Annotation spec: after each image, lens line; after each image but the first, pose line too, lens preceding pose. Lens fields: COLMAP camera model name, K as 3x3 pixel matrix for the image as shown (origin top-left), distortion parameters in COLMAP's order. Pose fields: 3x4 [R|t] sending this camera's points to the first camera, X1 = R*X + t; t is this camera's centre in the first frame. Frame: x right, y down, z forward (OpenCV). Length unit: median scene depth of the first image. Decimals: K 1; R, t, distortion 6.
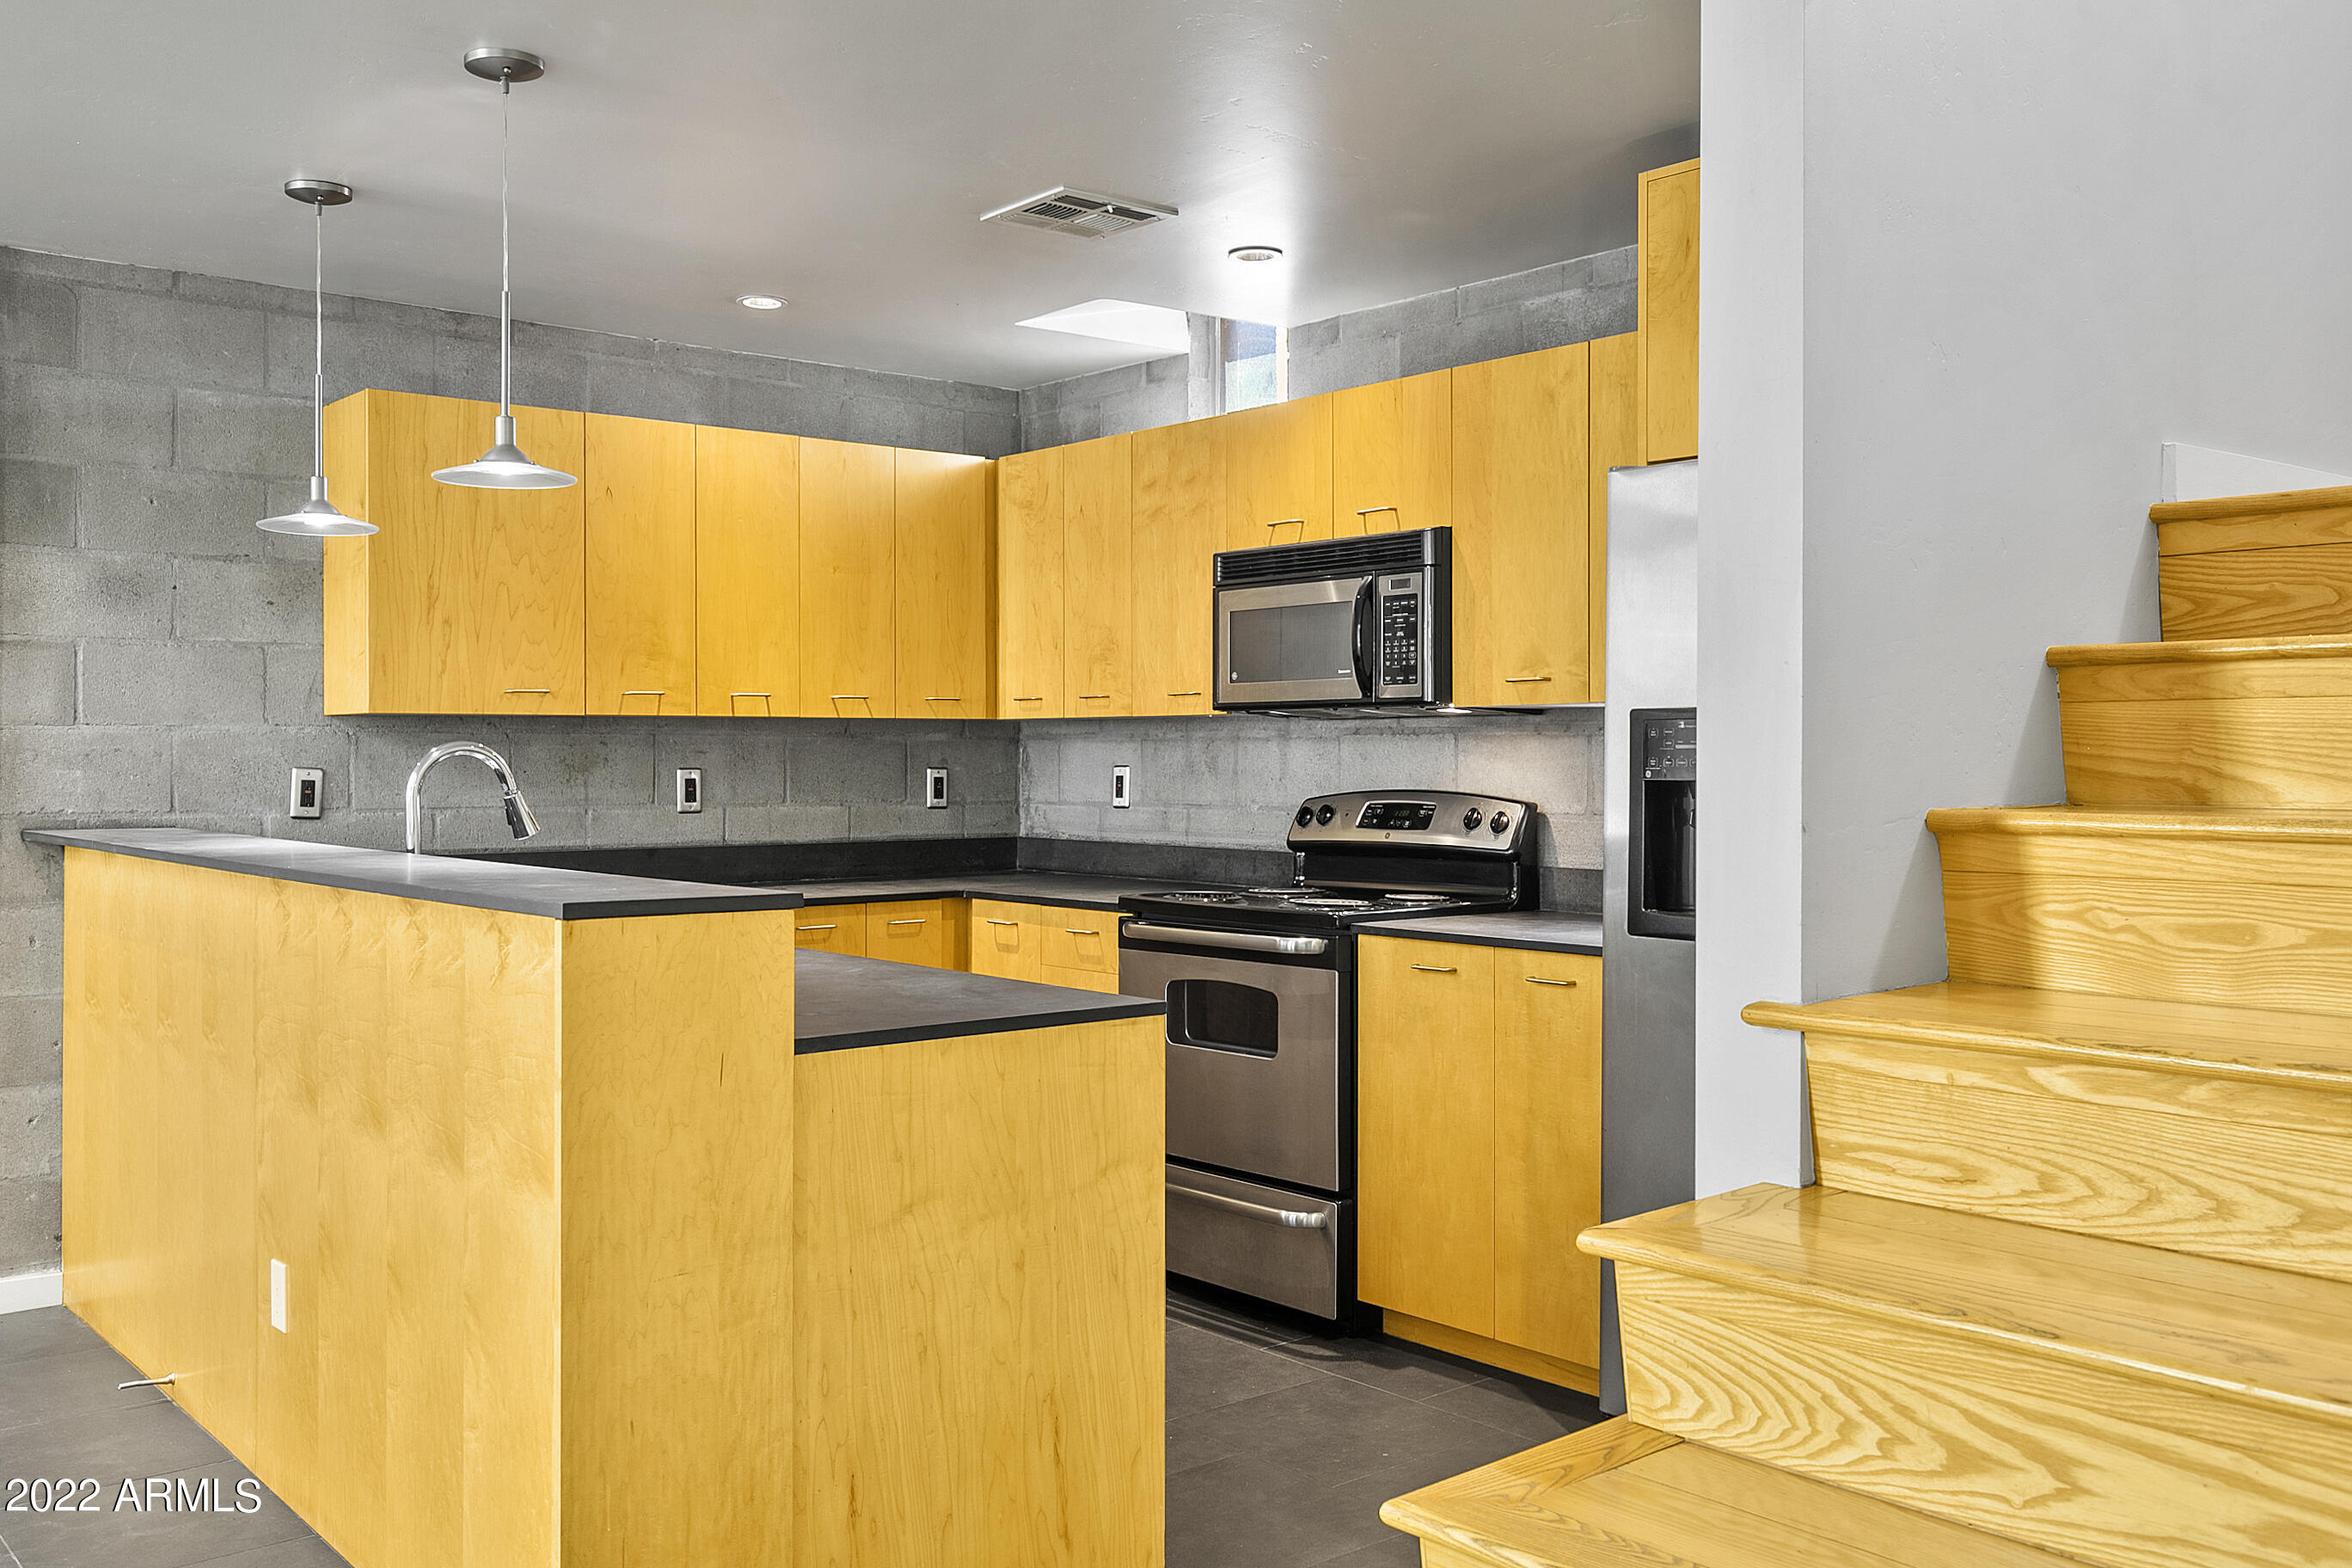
lens RADIAL K [[1983.7, 0, 1170.5], [0, 1983.7, 762.3], [0, 0, 1]] dist [0.009953, -0.011001]
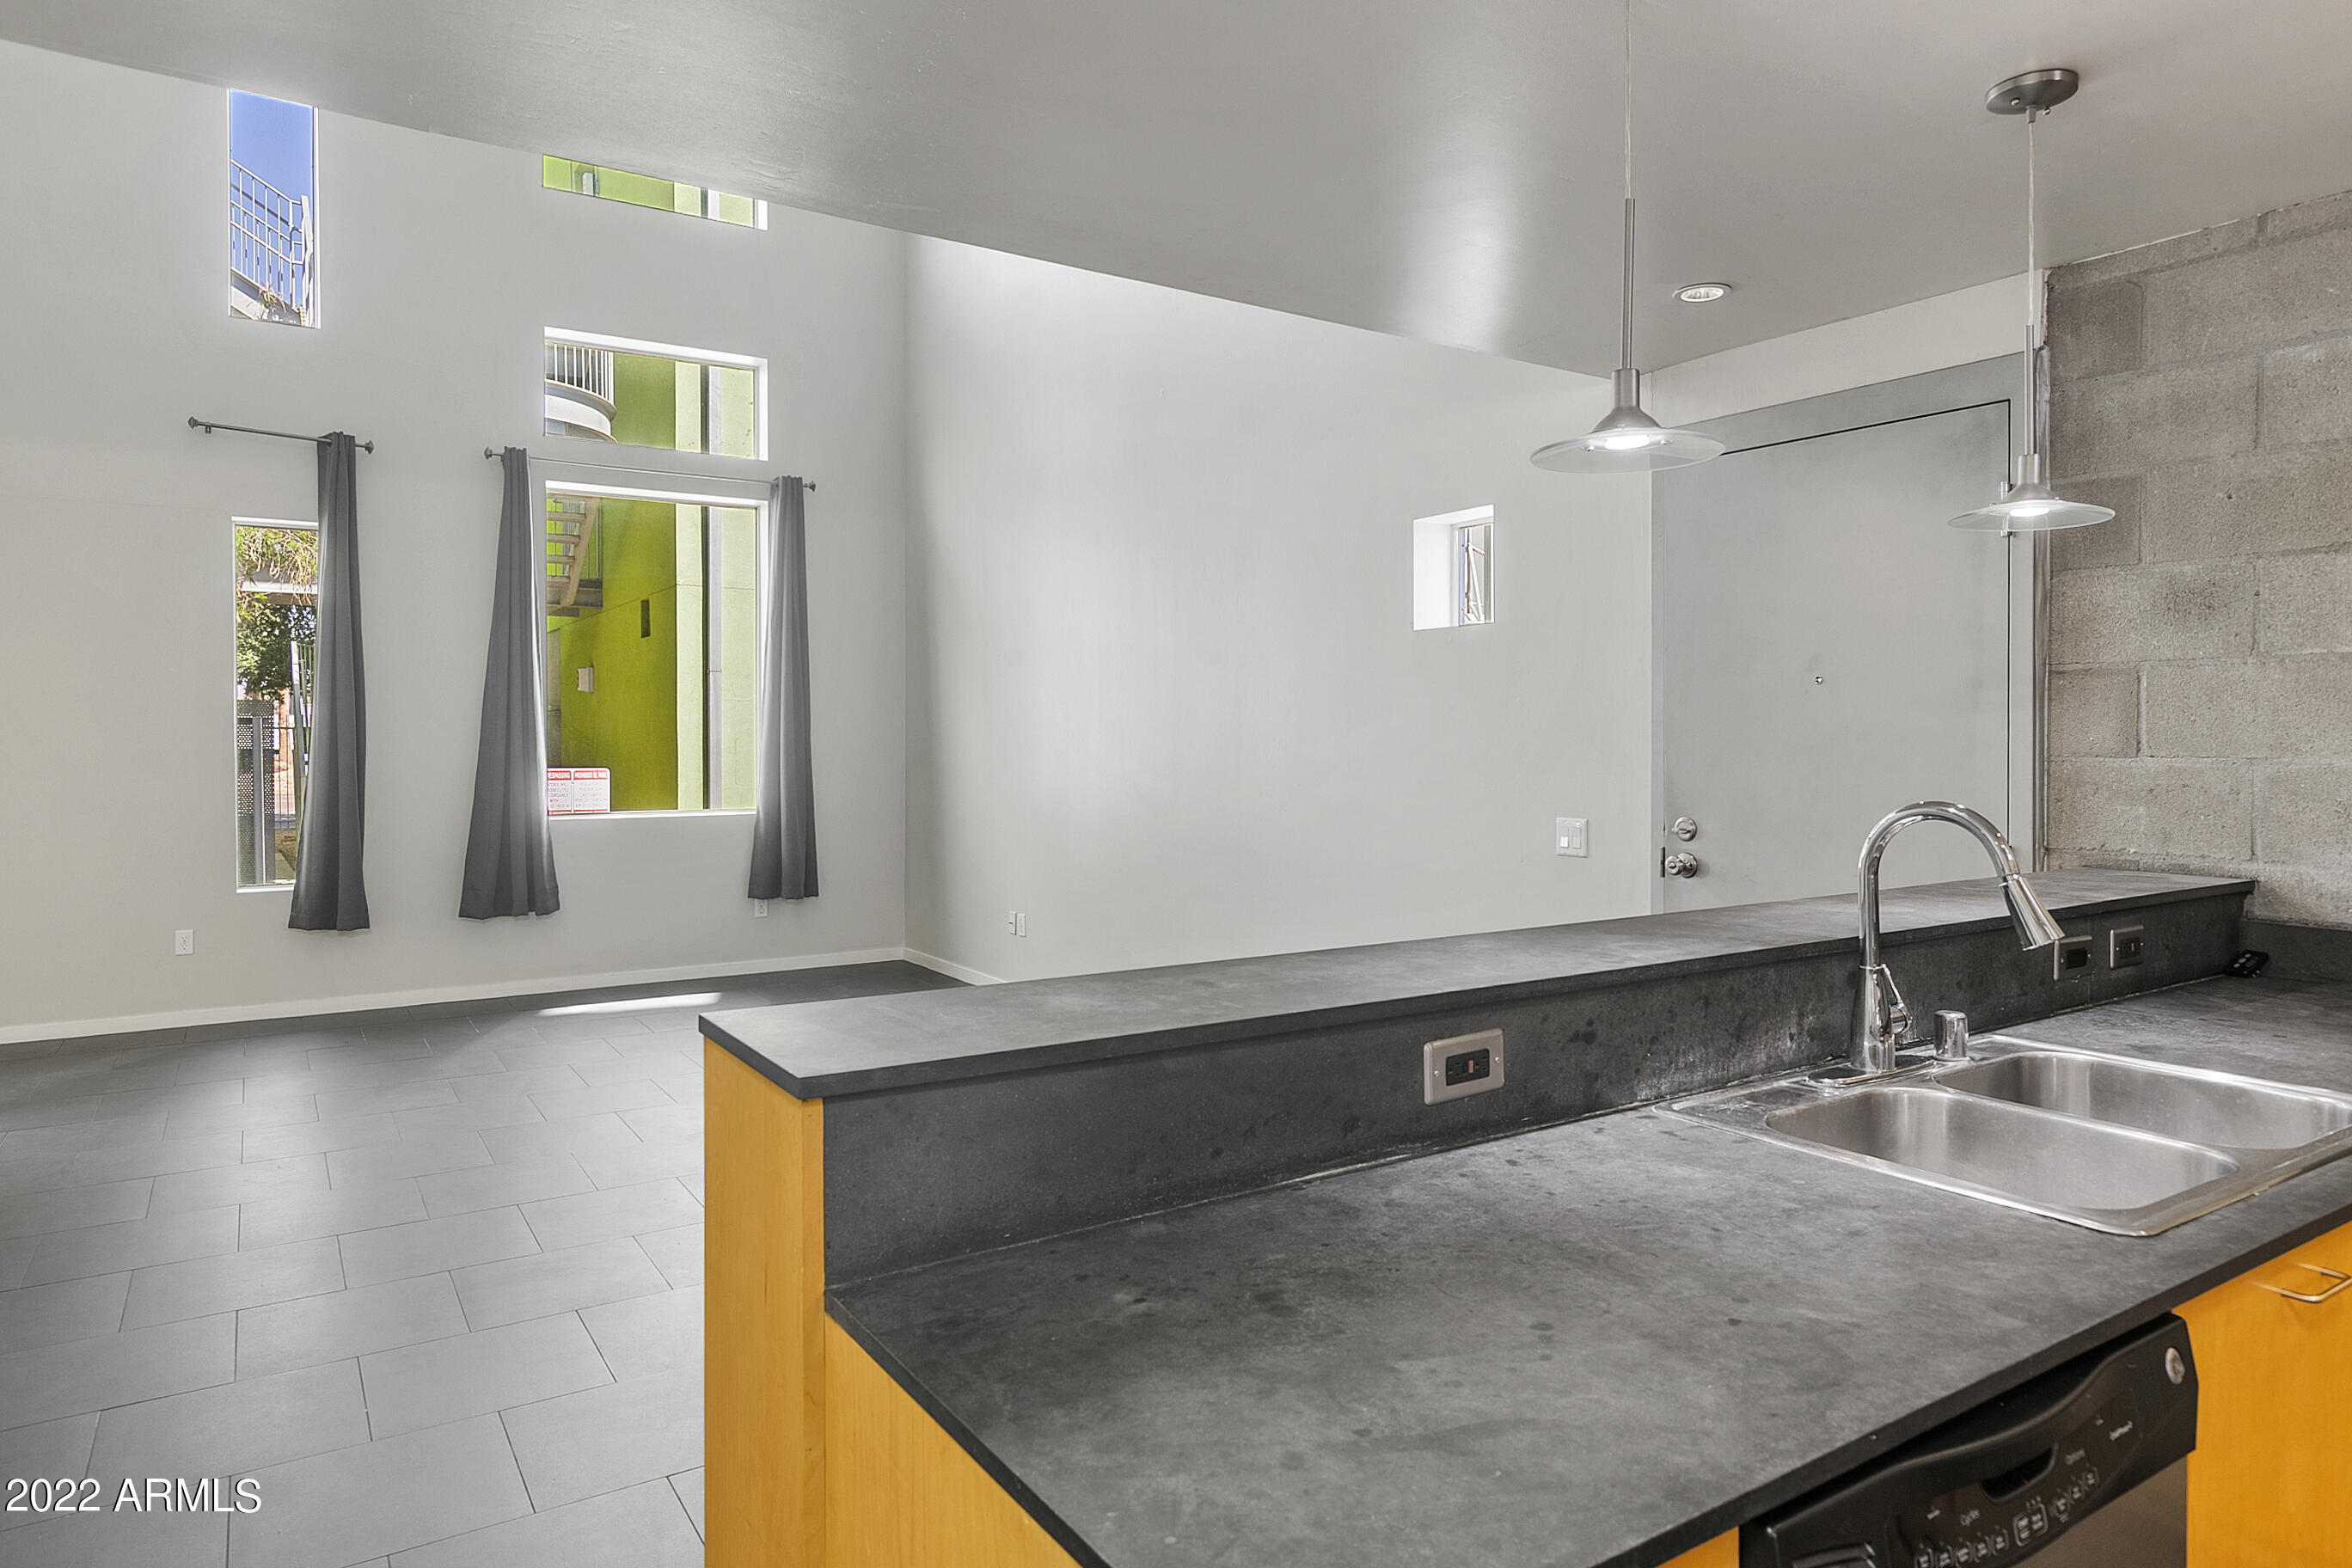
lens RADIAL K [[1407.4, 0, 1184.8], [0, 1407.4, 744.0], [0, 0, 1]] dist [-0.001375, 0.003357]
pose [[-0.112823, 0.004974, -0.993603, 0.139012], [-0.006448, 0.999963, 0.005738, -0.024994], [0.993594, 0.007054, -0.112787, 0.615822]]
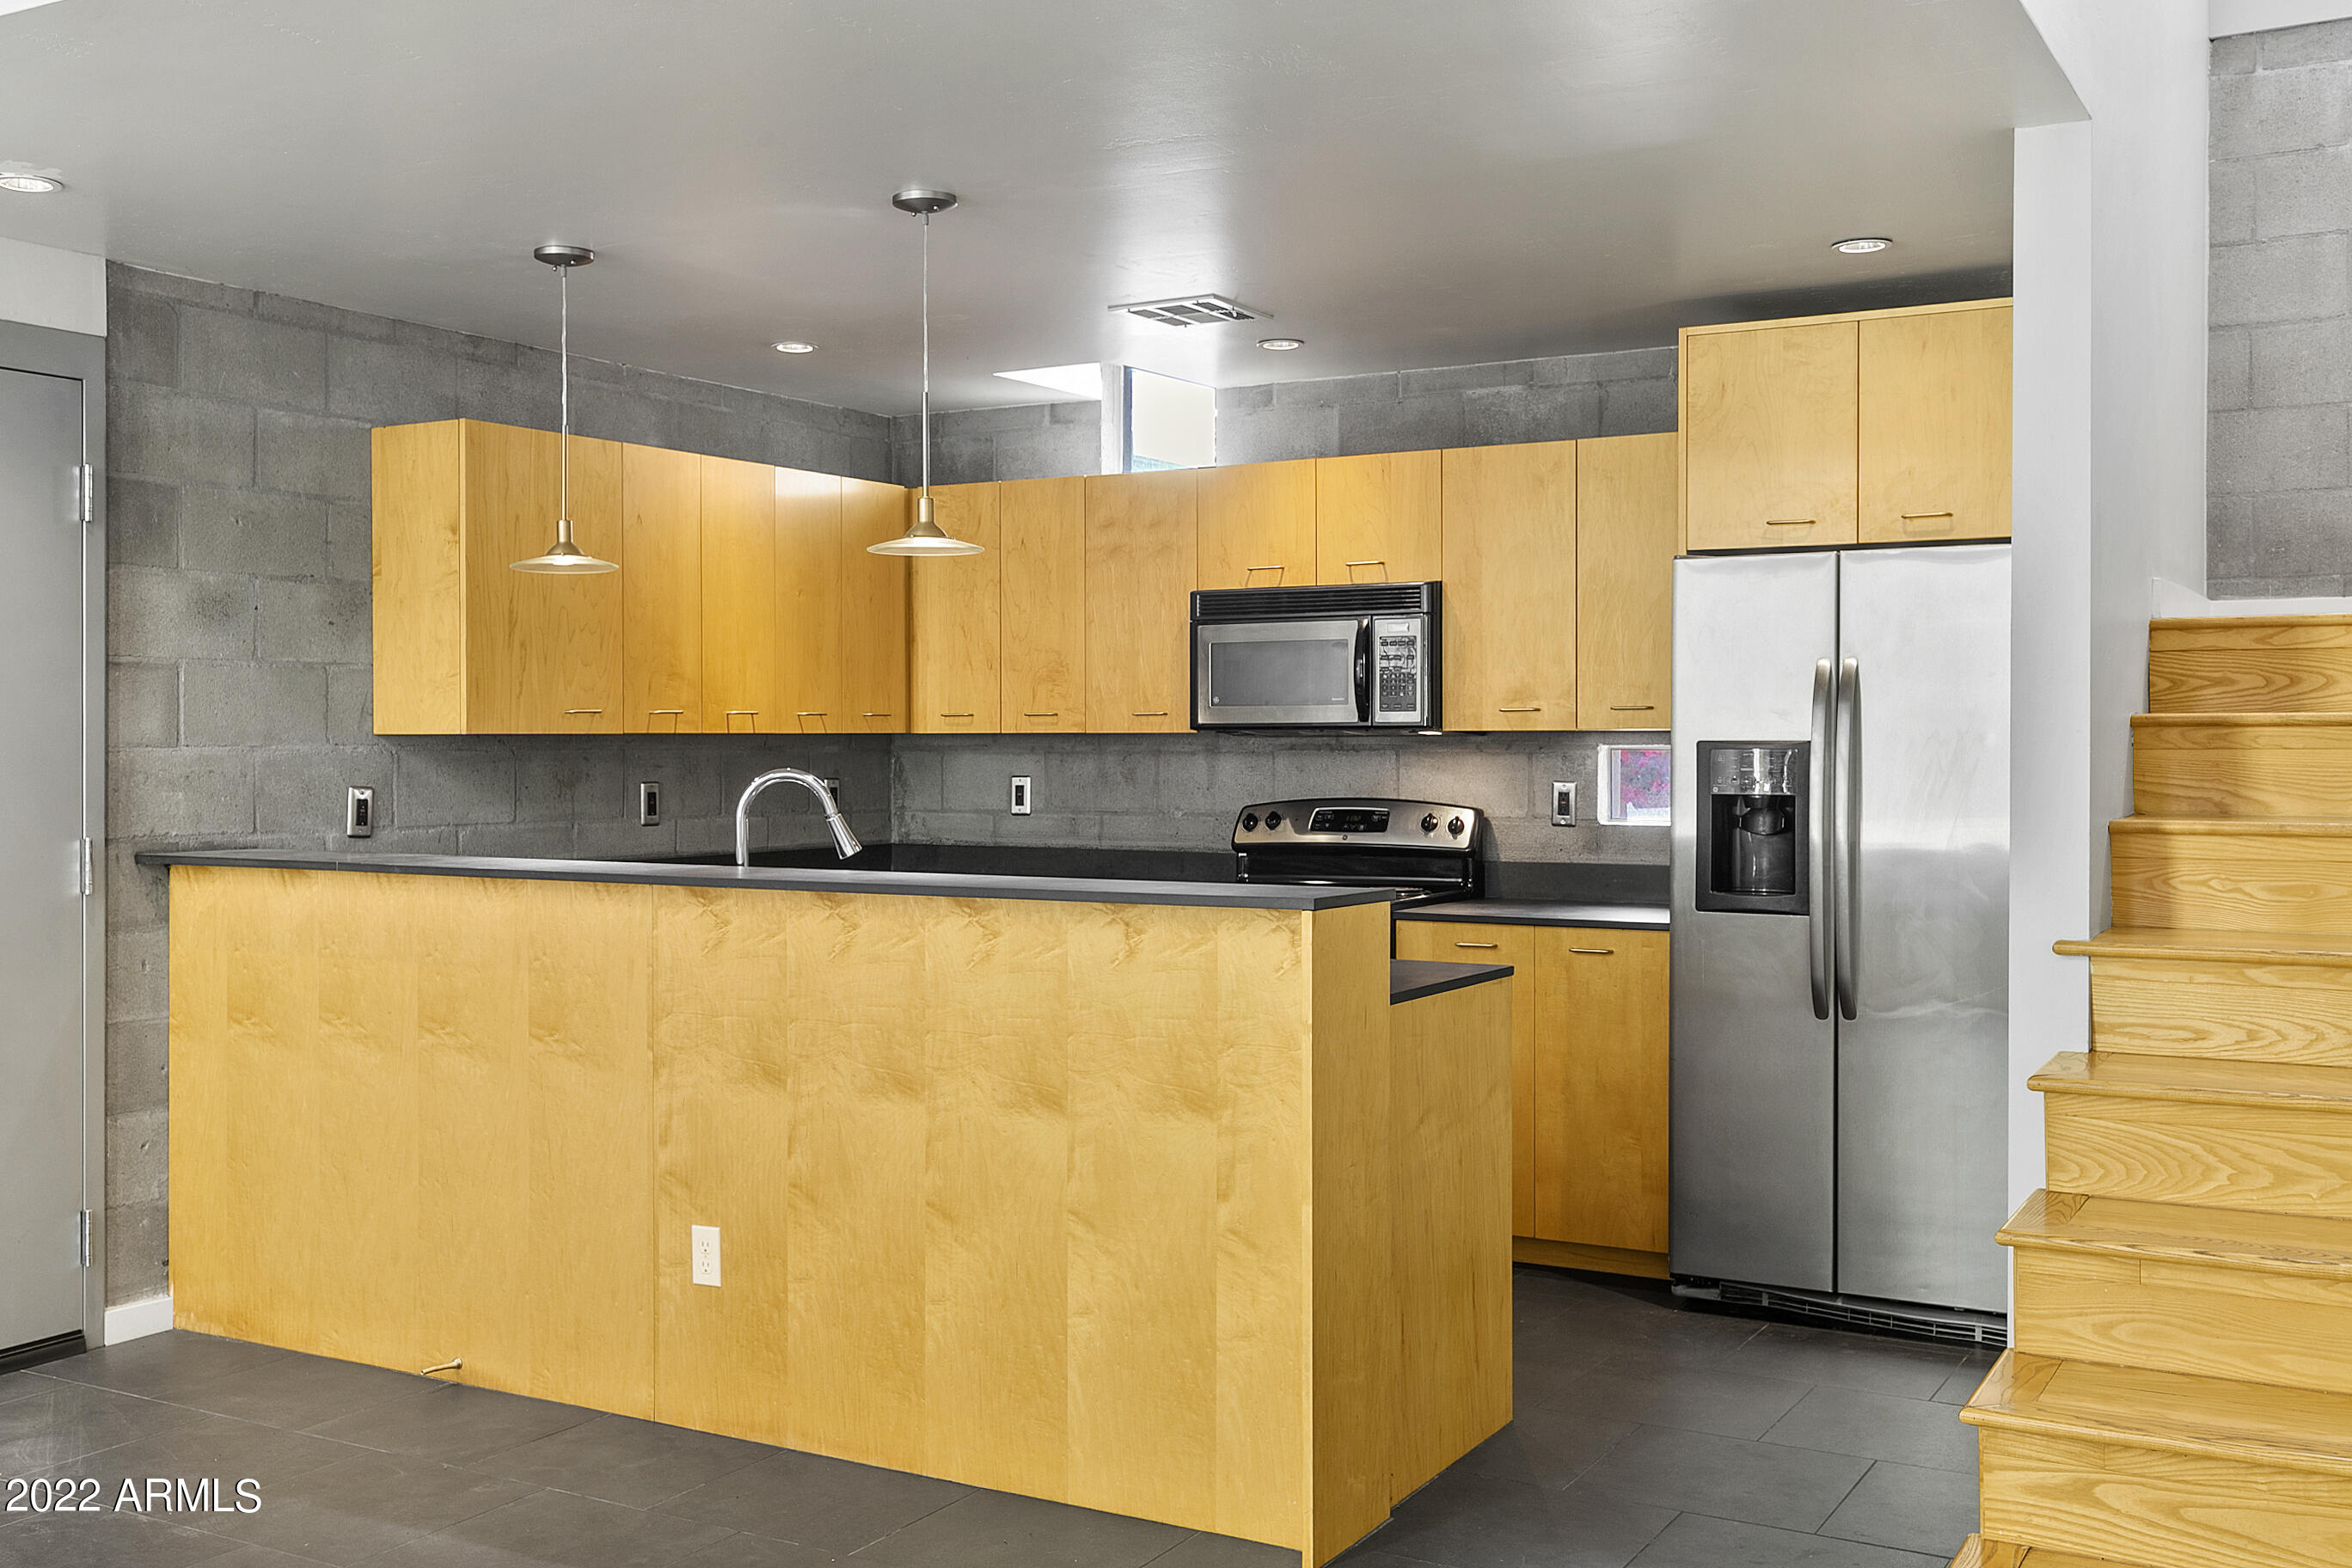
lens RADIAL K [[2228.1, 0, 1160.9], [0, 2228.1, 770.3], [0, 0, 1]] dist [0.007198, 0.000000]
pose [[0.942936, -0.005297, 0.332933, -0.444352], [0.002029, 0.999946, 0.010161, -0.016843], [-0.332969, -0.008905, 0.942896, -0.209012]]
